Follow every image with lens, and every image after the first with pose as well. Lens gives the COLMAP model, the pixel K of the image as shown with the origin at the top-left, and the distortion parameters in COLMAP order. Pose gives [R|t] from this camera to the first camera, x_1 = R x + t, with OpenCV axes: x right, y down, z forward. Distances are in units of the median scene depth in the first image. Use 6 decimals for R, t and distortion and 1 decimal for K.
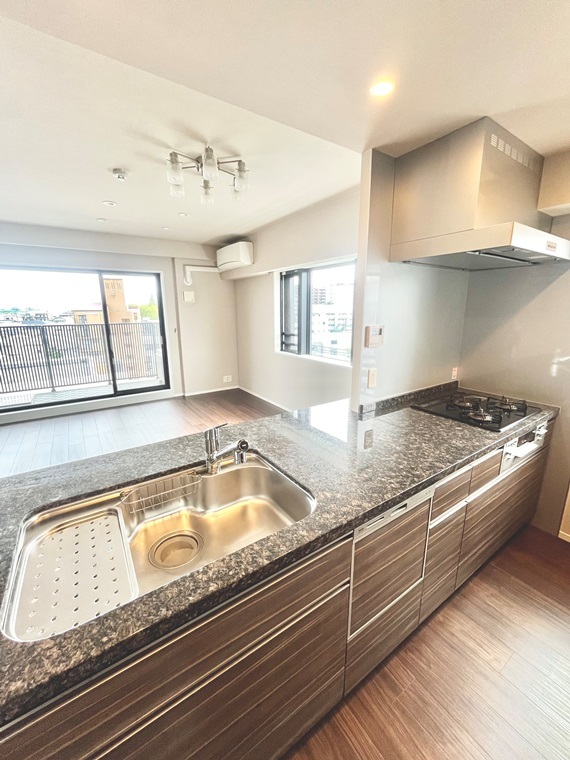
lens RADIAL K [[308.6, 0, 282.8], [0, 308.6, 380.2], [0, 0, 1]] dist [0.012439, 0.000062]
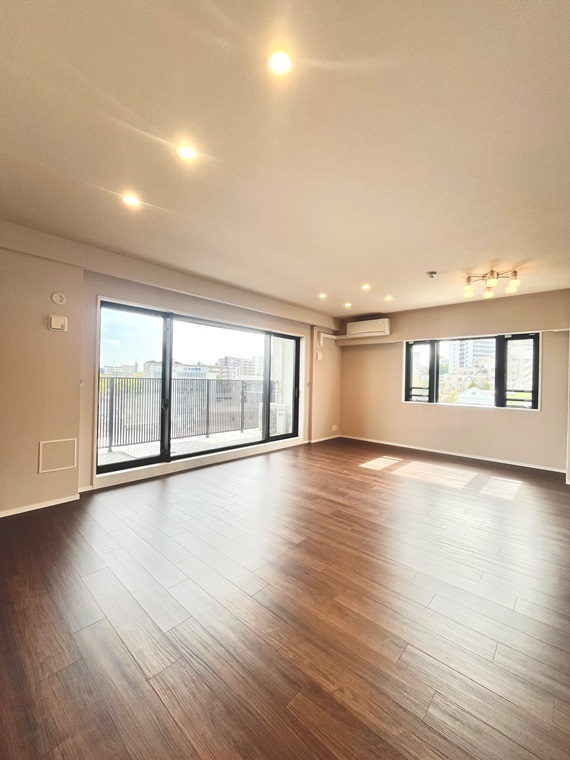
lens RADIAL K [[308.6, 0, 282.8], [0, 308.6, 380.2], [0, 0, 1]] dist [0.012439, 0.000062]
pose [[0.960043, 0.028164, 0.278431, -0.784752], [0.035270, 0.974813, -0.220217, 0.078023], [-0.277620, 0.221238, 0.934869, -0.059225]]
